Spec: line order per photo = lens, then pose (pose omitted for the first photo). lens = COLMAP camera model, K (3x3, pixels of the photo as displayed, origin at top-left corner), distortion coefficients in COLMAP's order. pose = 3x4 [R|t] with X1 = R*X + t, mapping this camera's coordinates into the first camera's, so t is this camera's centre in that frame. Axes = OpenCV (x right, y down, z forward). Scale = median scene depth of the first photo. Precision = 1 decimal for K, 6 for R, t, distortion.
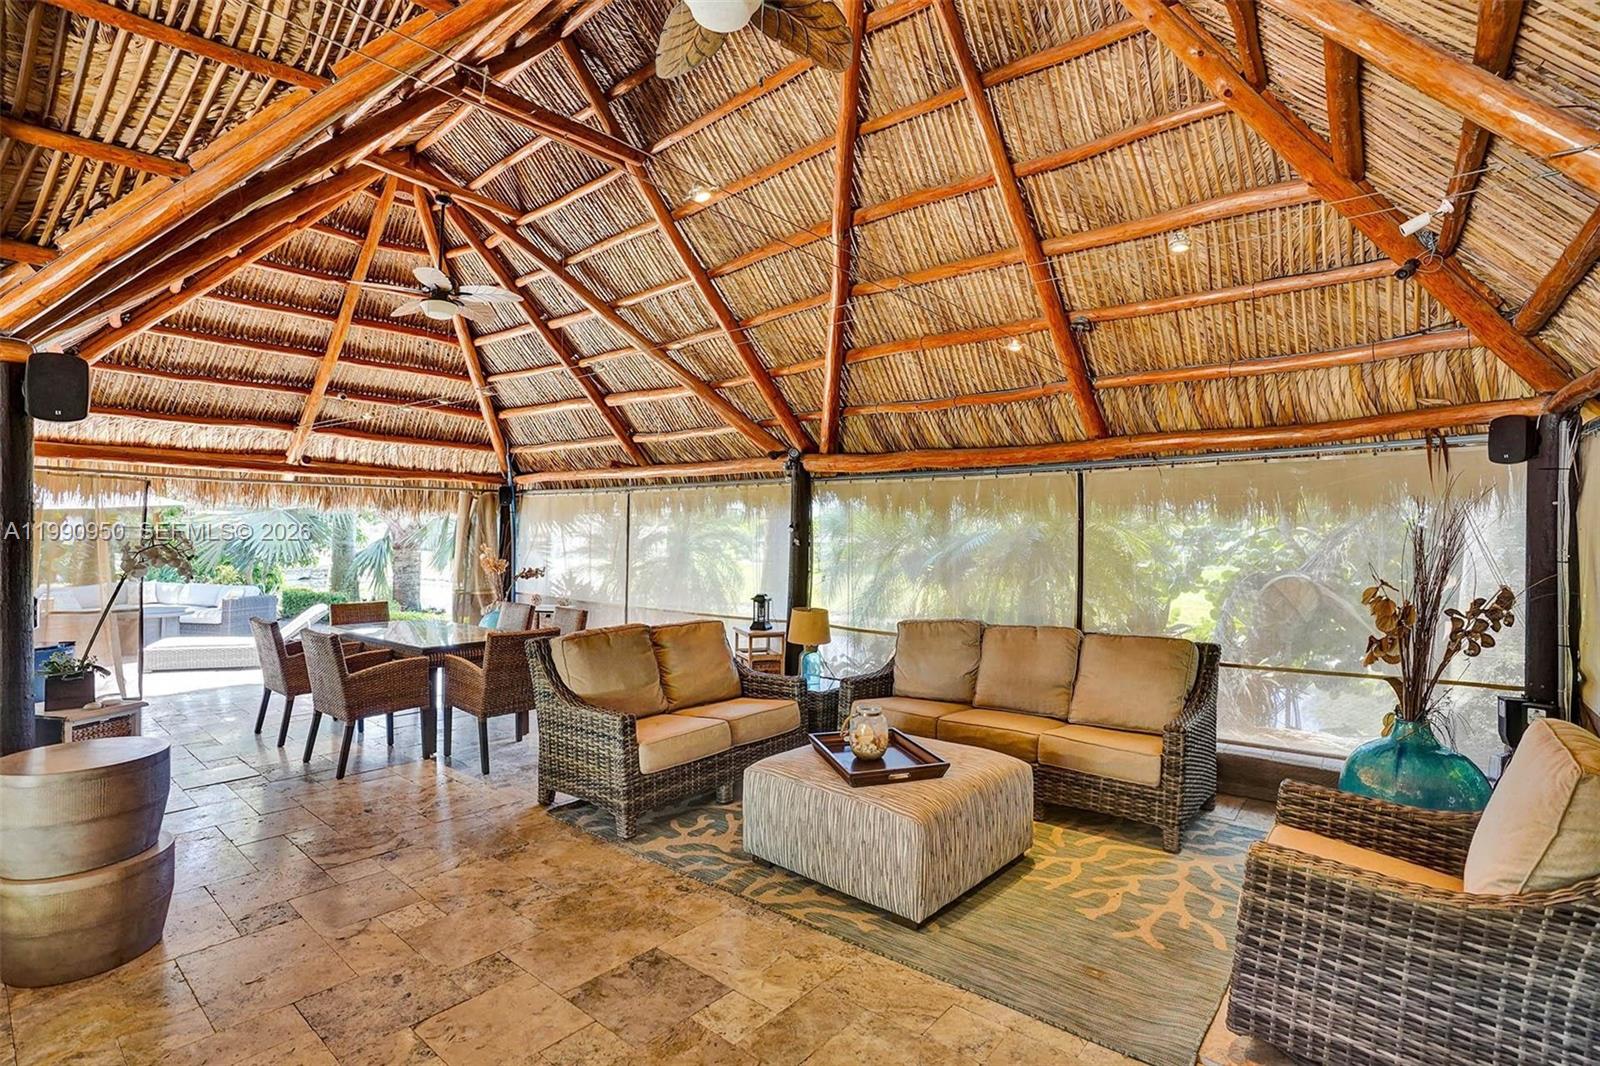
lens RADIAL K [[774.9, 0, 810.9], [0, 774.9, 539.9], [0, 0, 1]] dist [-0.064575, 0.029386]
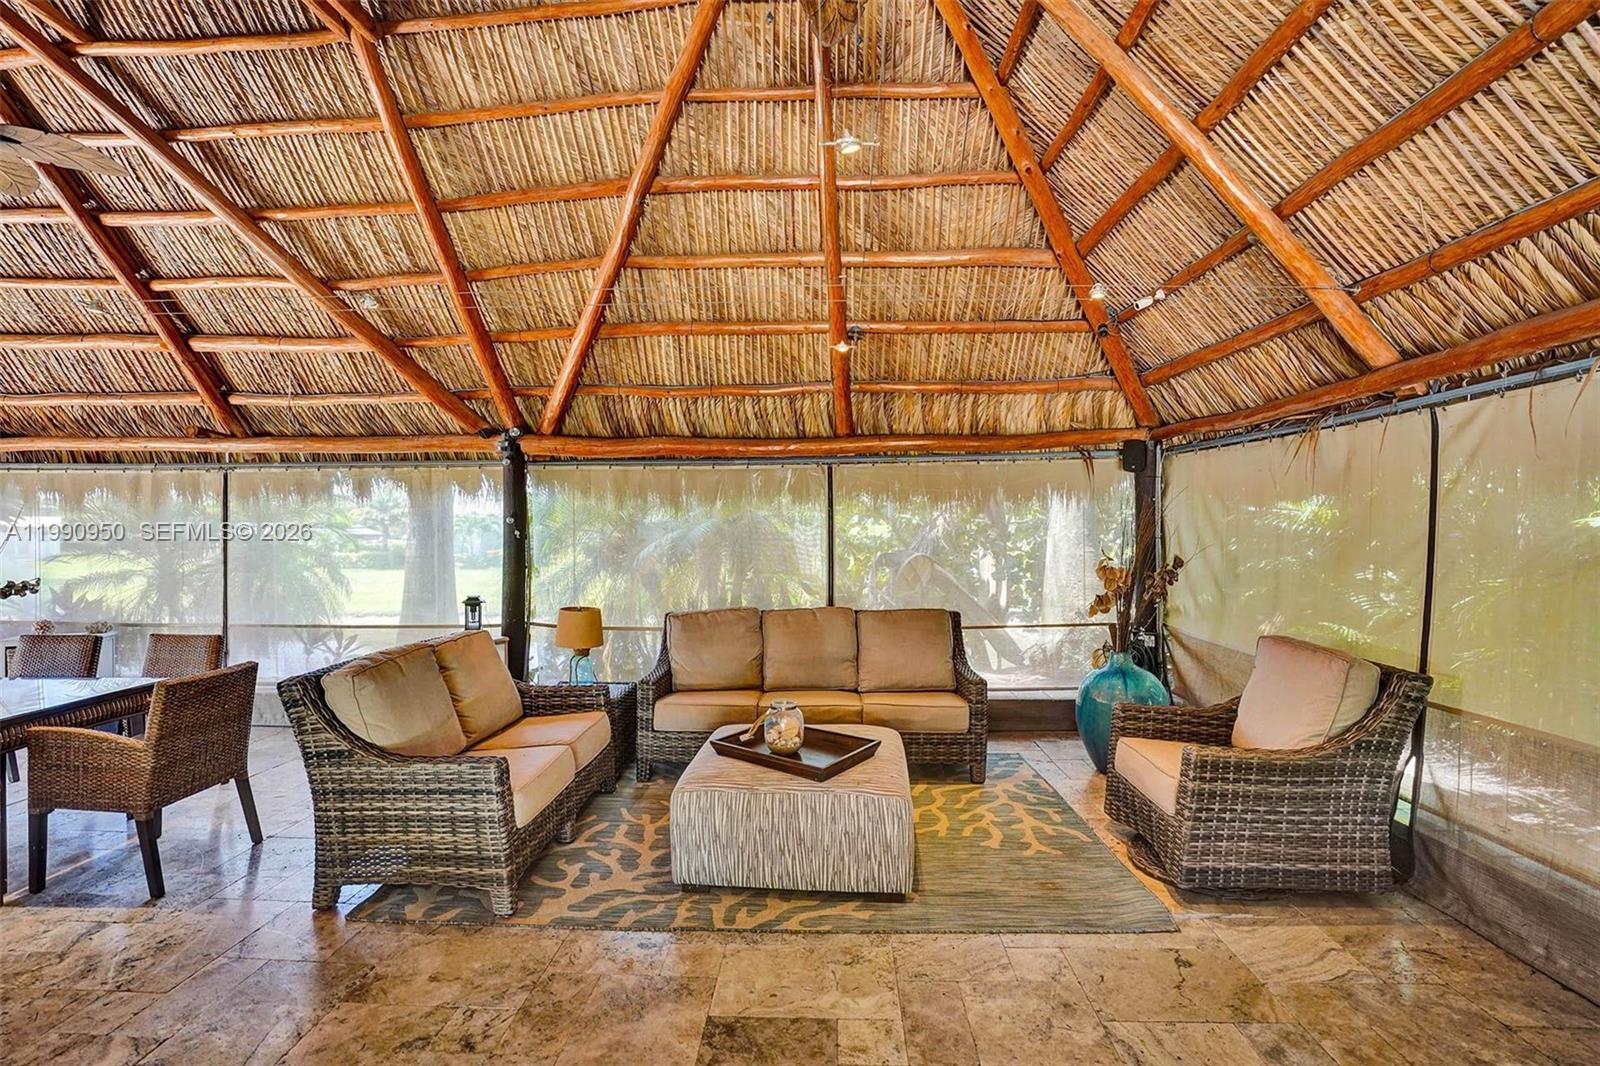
lens RADIAL K [[754.5, 0, 803.9], [0, 754.5, 540.1], [0, 0, 1]] dist [-0.068943, 0.026217]
pose [[0.791261, -0.023067, 0.611043, -0.321100], [0.013137, 0.999699, 0.020727, -0.004481], [-0.611337, -0.008373, 0.791326, 0.154513]]
